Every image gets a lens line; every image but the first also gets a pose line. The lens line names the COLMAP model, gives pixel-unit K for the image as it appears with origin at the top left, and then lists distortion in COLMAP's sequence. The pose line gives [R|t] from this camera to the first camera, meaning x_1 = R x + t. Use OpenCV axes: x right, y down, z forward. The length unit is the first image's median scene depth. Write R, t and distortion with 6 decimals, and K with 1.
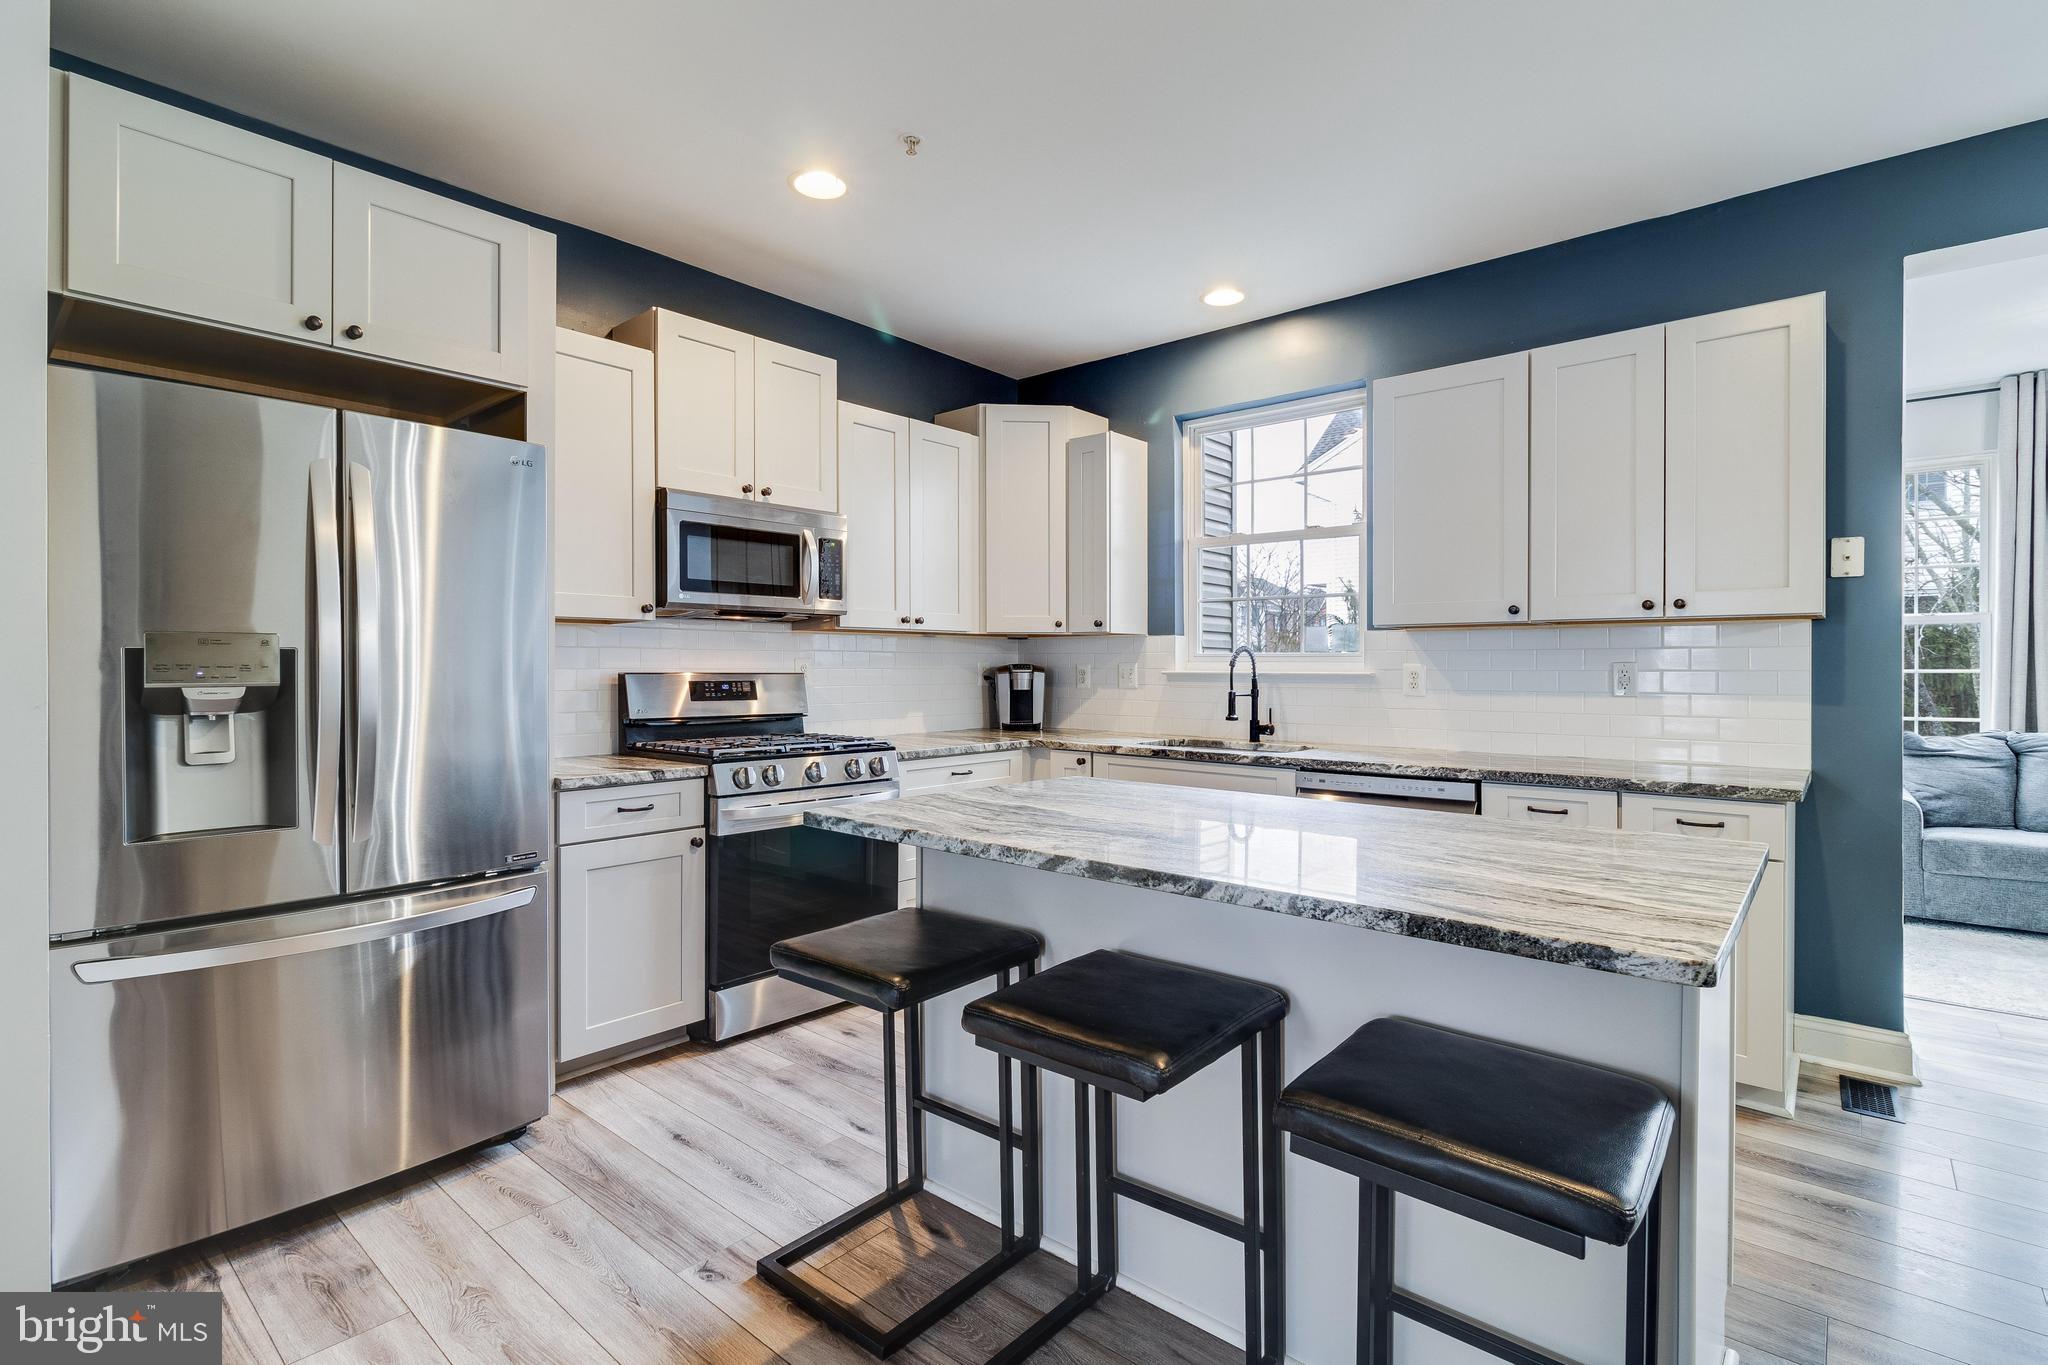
lens RADIAL K [[958.3, 0, 1029.6], [0, 958.3, 667.1], [0, 0, 1]] dist [-0.005681, 0.001014]
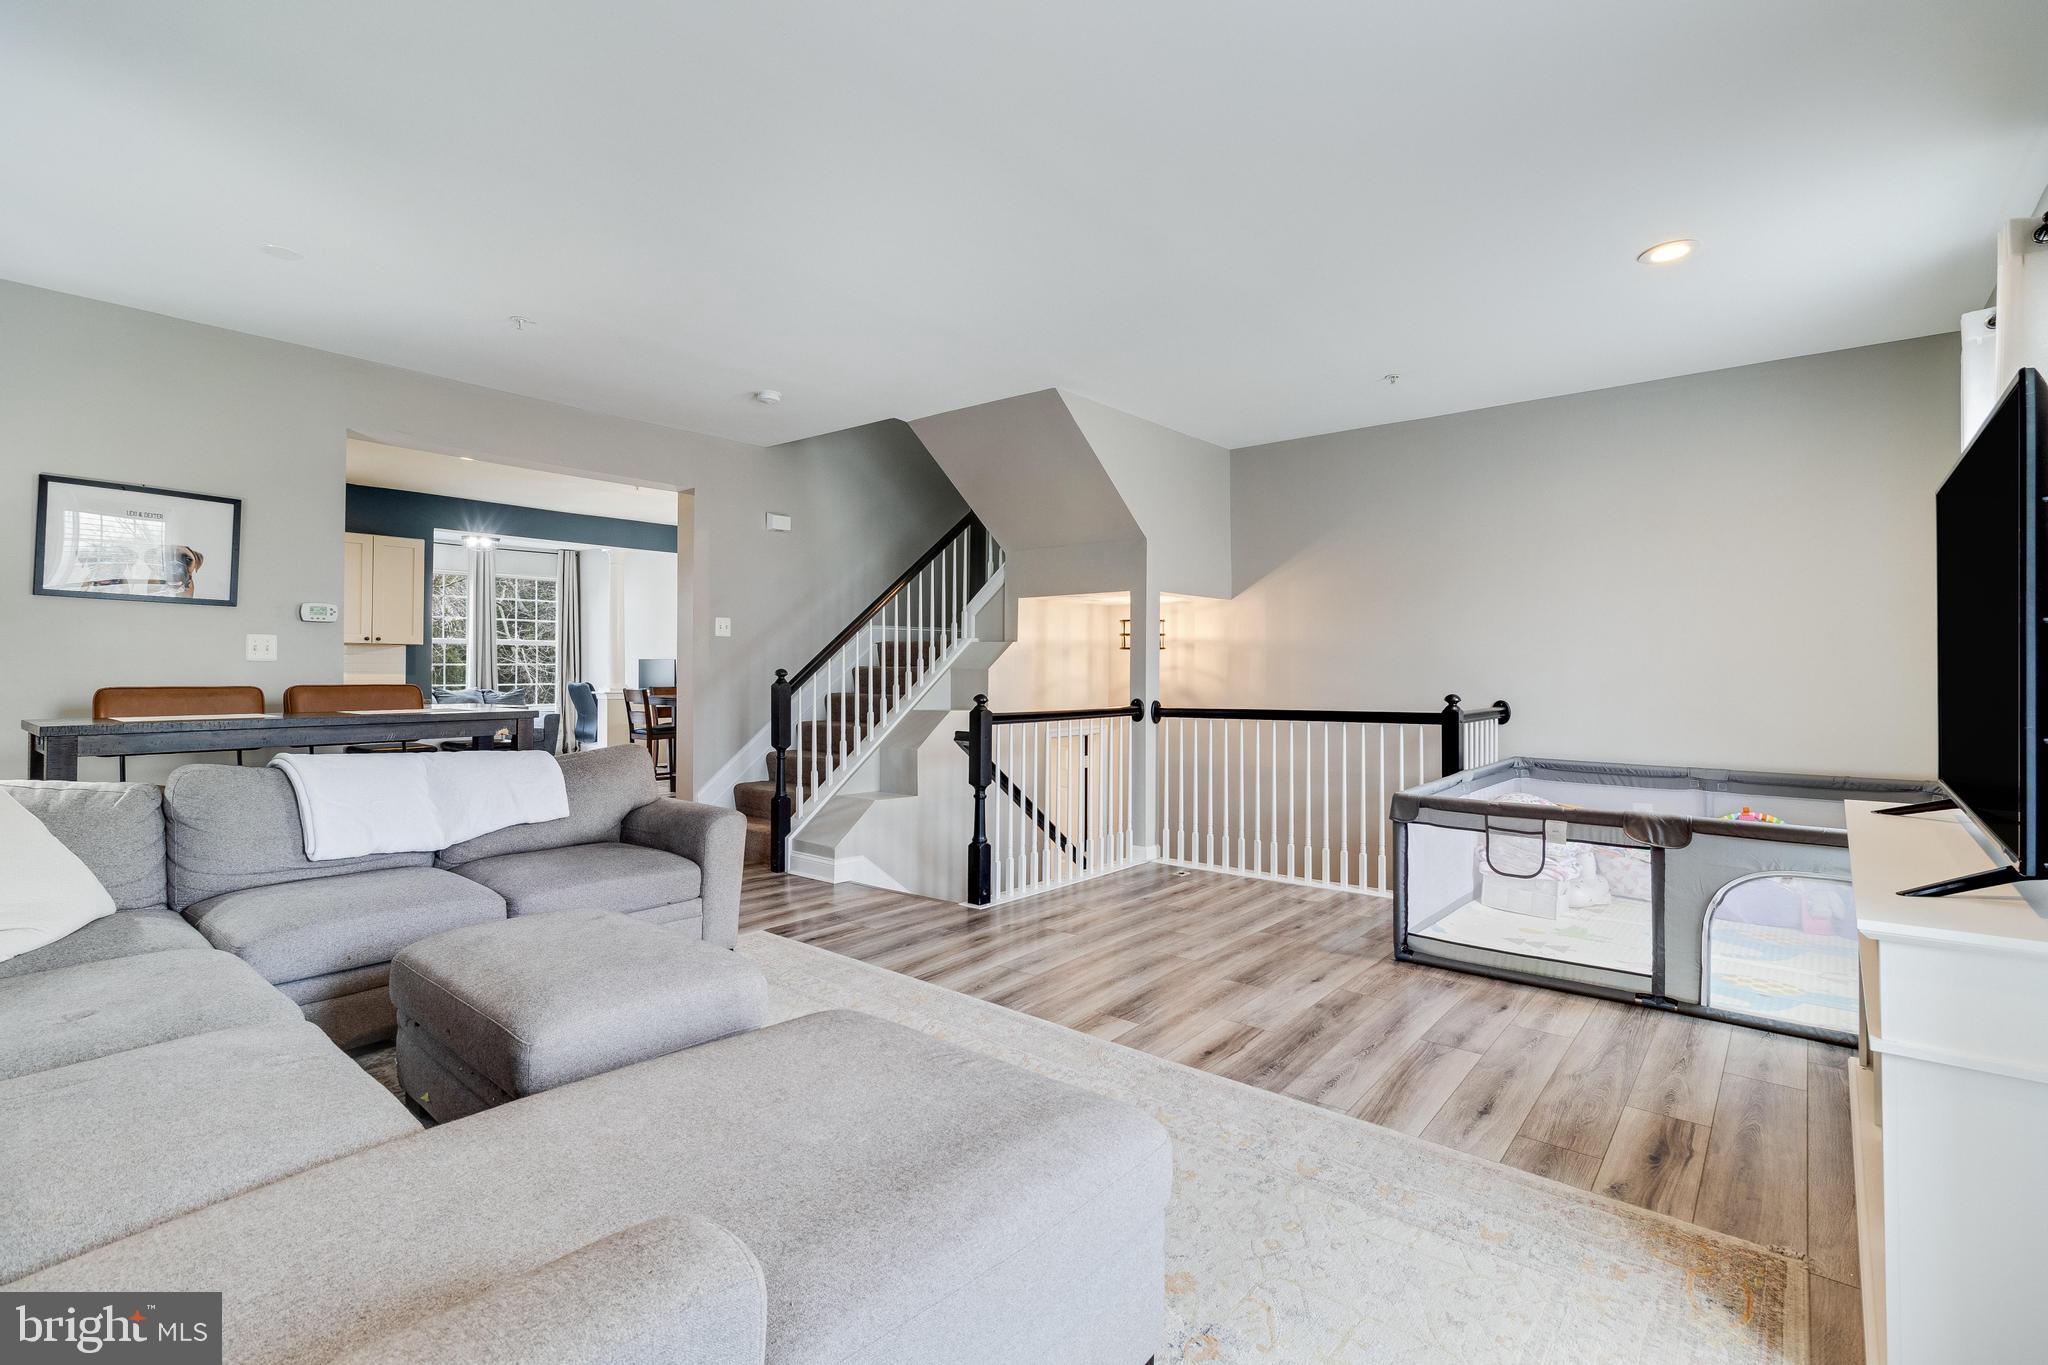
lens RADIAL K [[958.3, 0, 1026.5], [0, 958.3, 678.5], [0, 0, 1]] dist [-0.005681, 0.001014]
pose [[-0.012082, -0.010891, 0.999868, -1.976956], [-0.005054, 0.999929, 0.010831, 0.008814], [-0.999914, -0.004922, -0.012136, -0.785586]]
